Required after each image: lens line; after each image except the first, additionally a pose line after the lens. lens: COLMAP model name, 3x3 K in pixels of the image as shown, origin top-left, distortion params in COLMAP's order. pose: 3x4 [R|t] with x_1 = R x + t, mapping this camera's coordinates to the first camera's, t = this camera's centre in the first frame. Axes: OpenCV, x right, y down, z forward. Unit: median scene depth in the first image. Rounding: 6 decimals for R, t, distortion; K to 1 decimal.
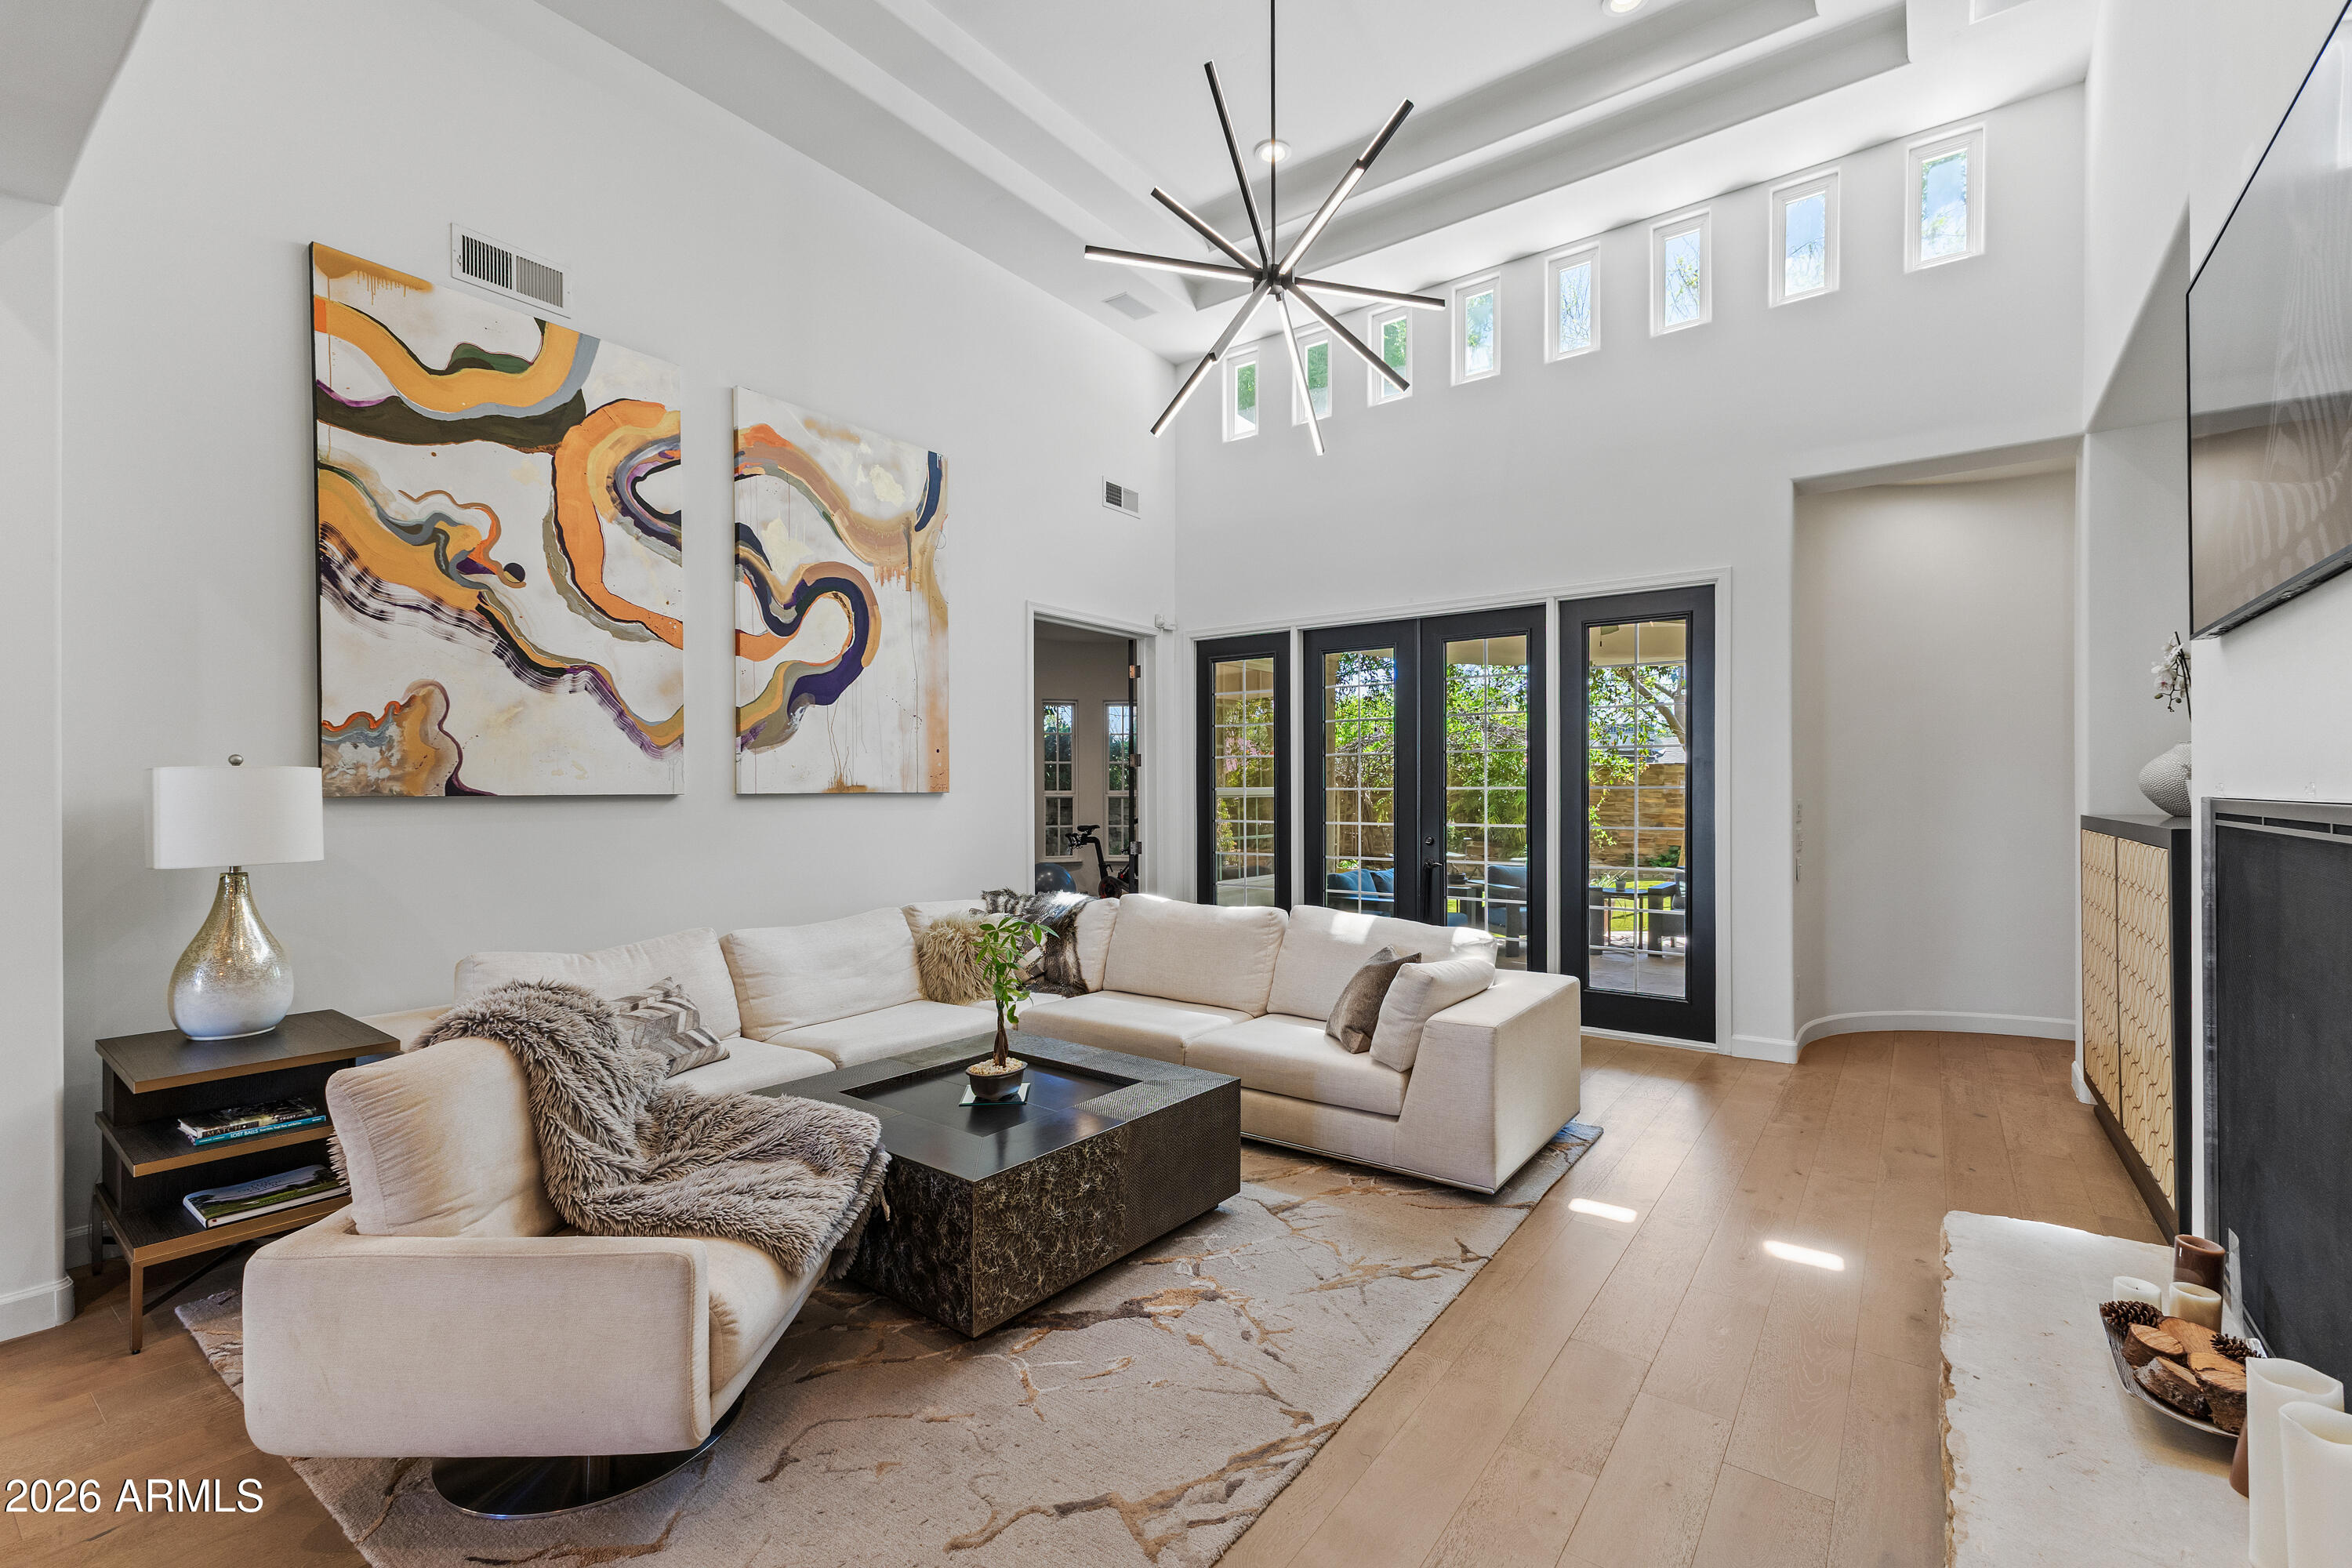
lens RADIAL K [[1014.4, 0, 1179.9], [0, 1014.4, 789.7], [0, 0, 1]] dist [0.010366, -0.002264]
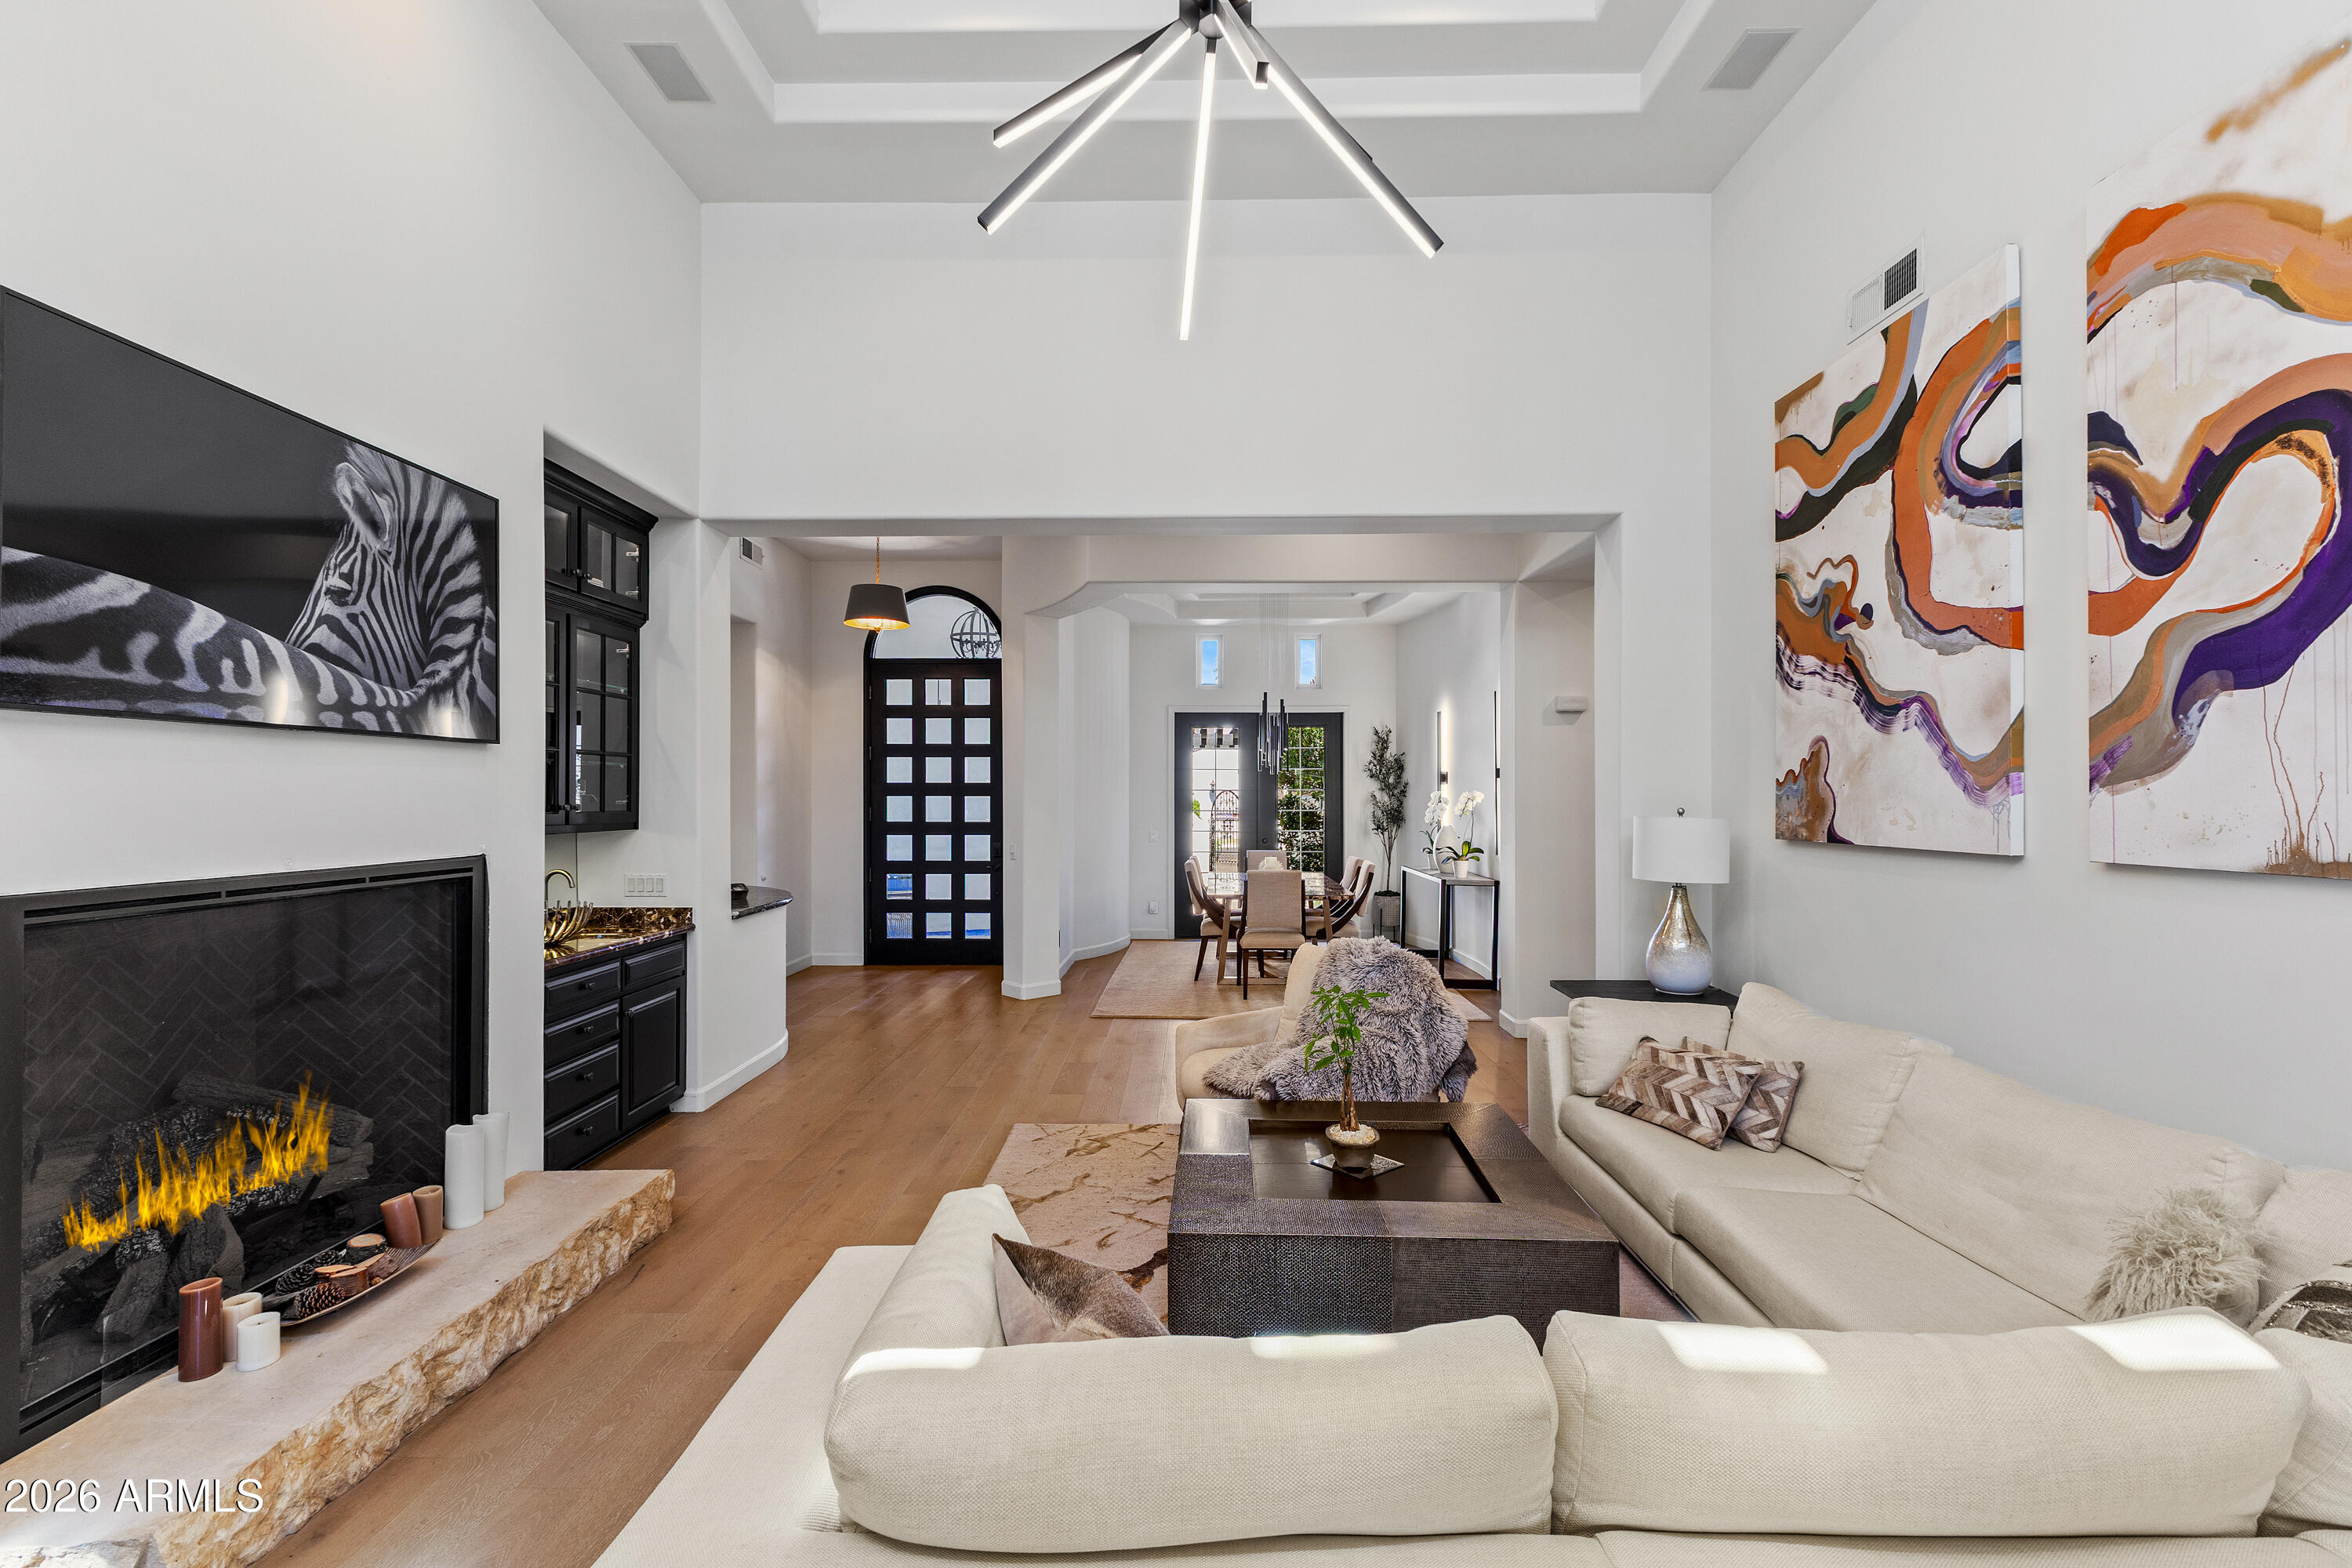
lens RADIAL K [[1014.4, 0, 1177.6], [0, 1014.4, 792.2], [0, 0, 1]] dist [0.010366, -0.002264]
pose [[-0.815134, 0.002358, -0.579267, 0.409581], [0.003972, 0.999991, -0.001517, -0.042772], [0.579259, -0.003538, -0.815136, 1.324851]]
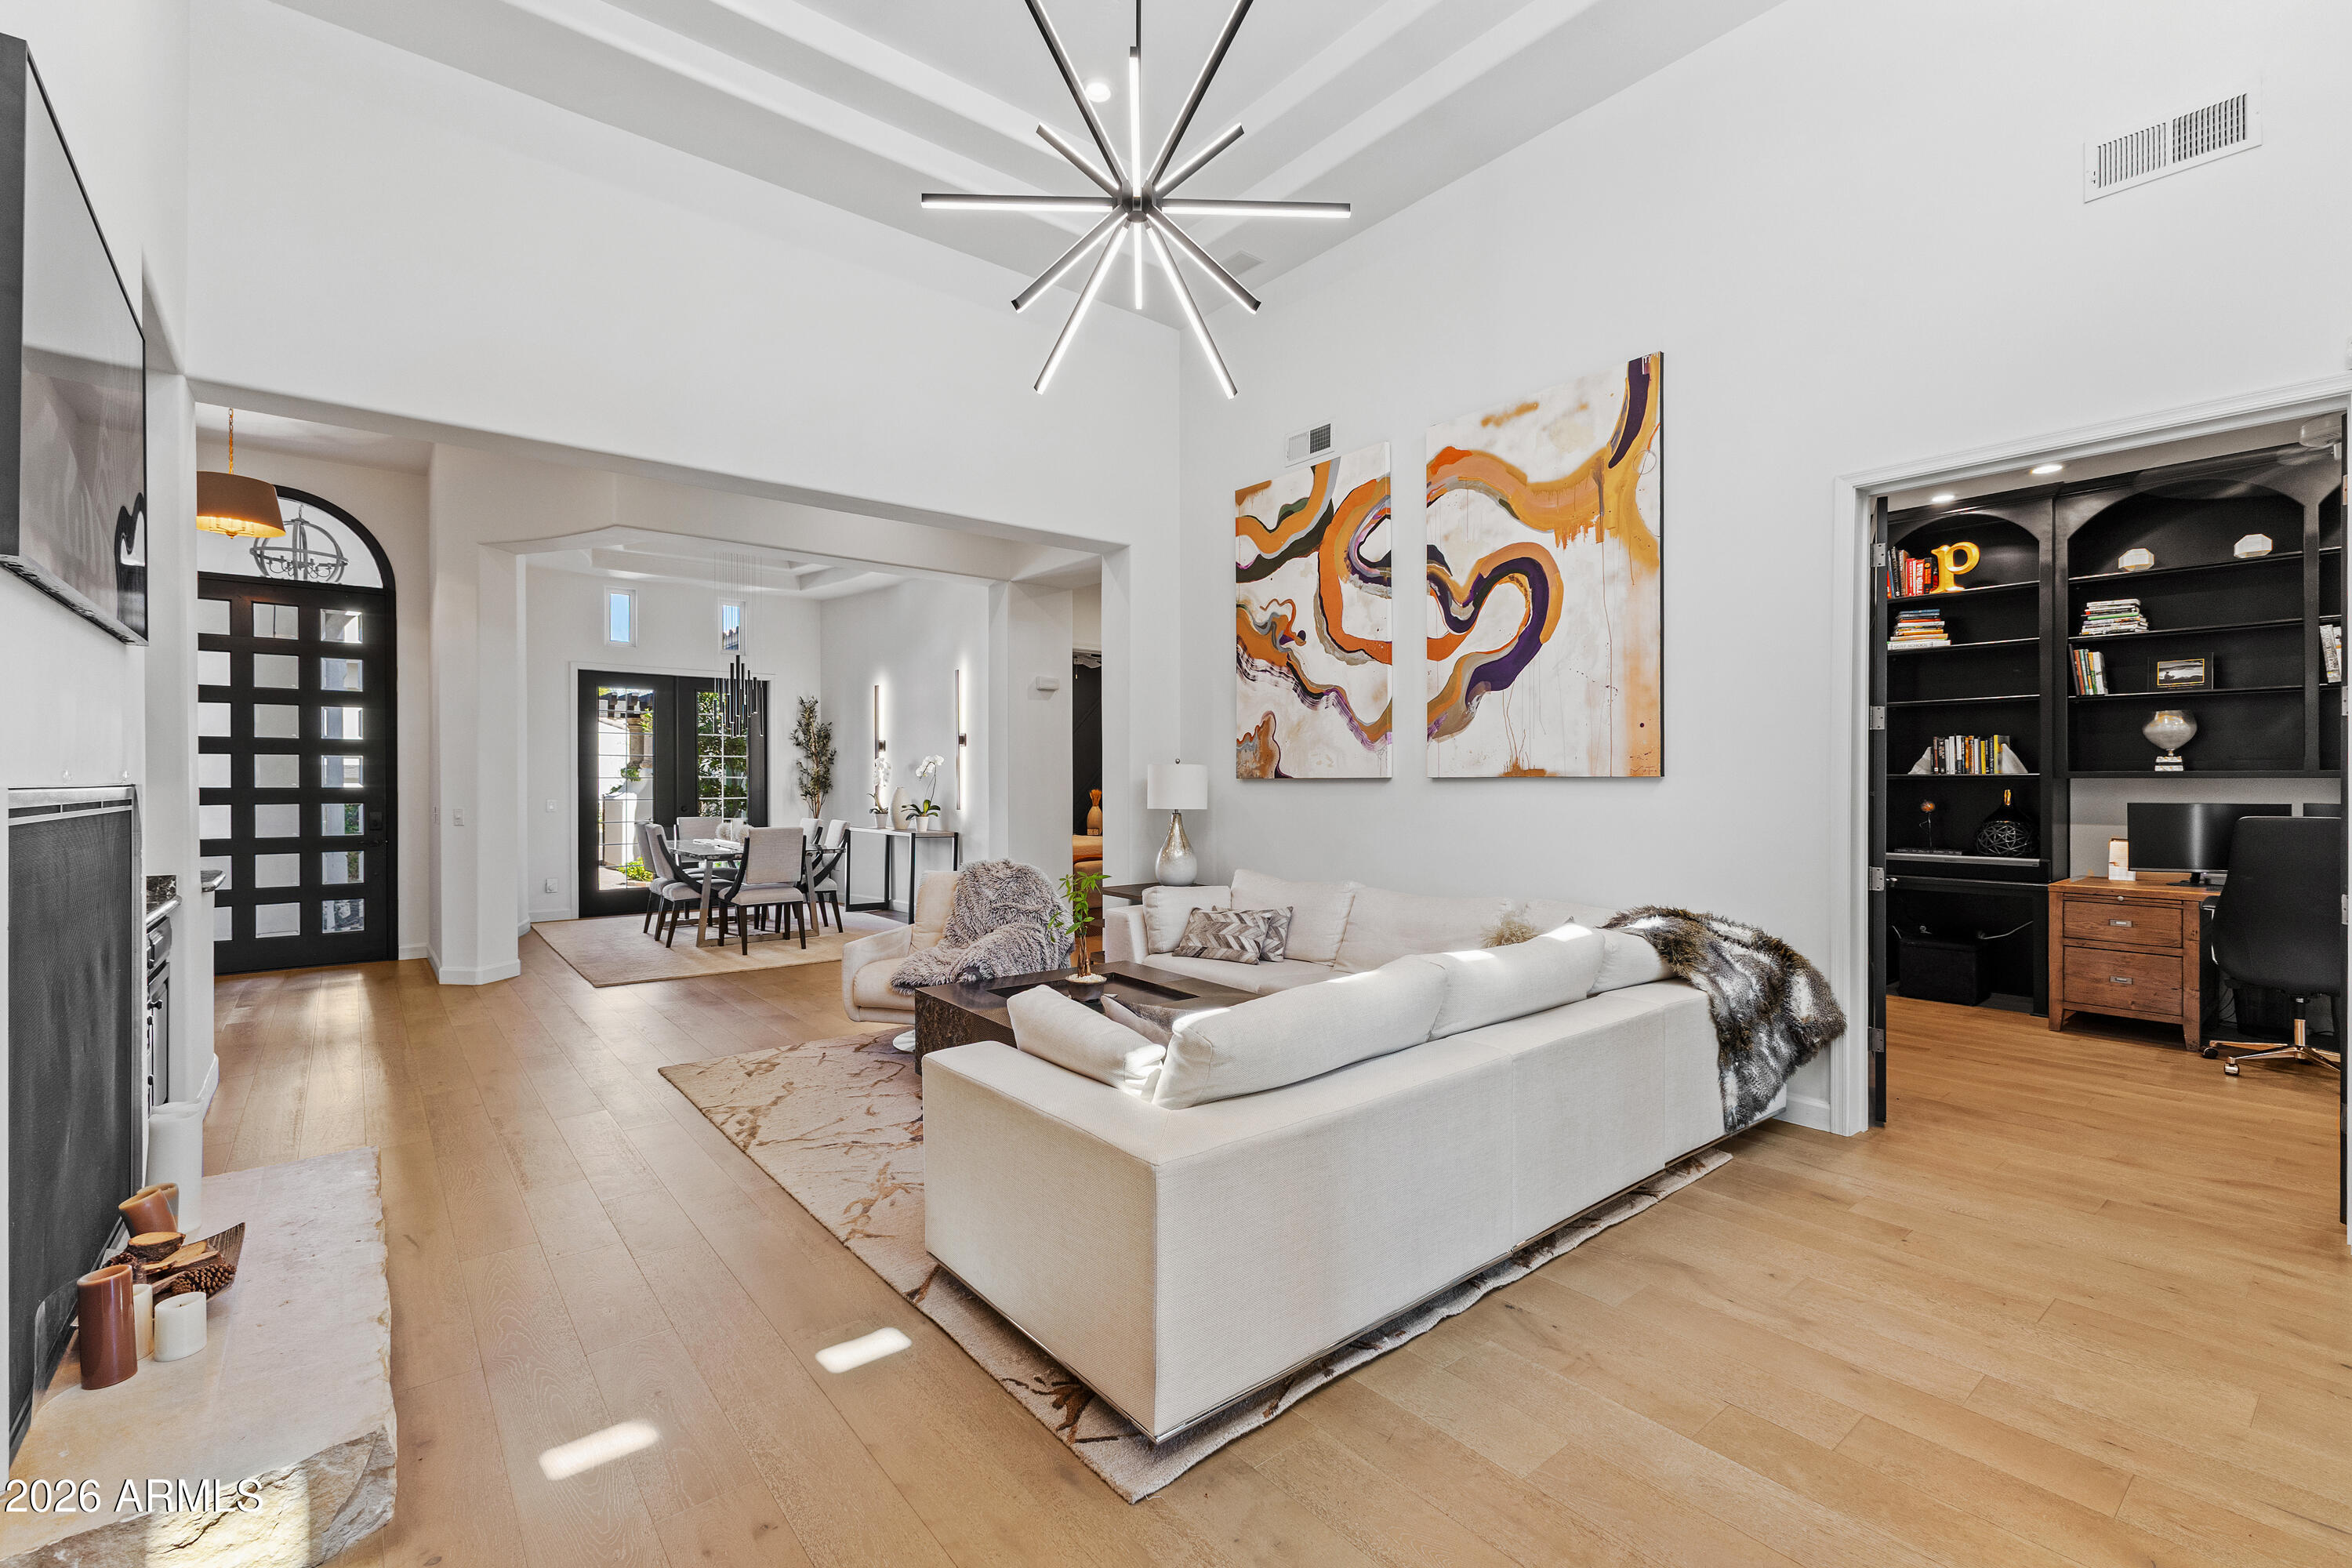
lens RADIAL K [[1014.4, 0, 1177.6], [0, 1014.4, 780.7], [0, 0, 1]] dist [0.010366, -0.002264]
pose [[-0.250751, 0.005478, -0.968036, 0.862071], [0.002910, 0.999984, 0.004905, 0.001732], [0.968047, -0.001587, -0.250763, 1.137260]]
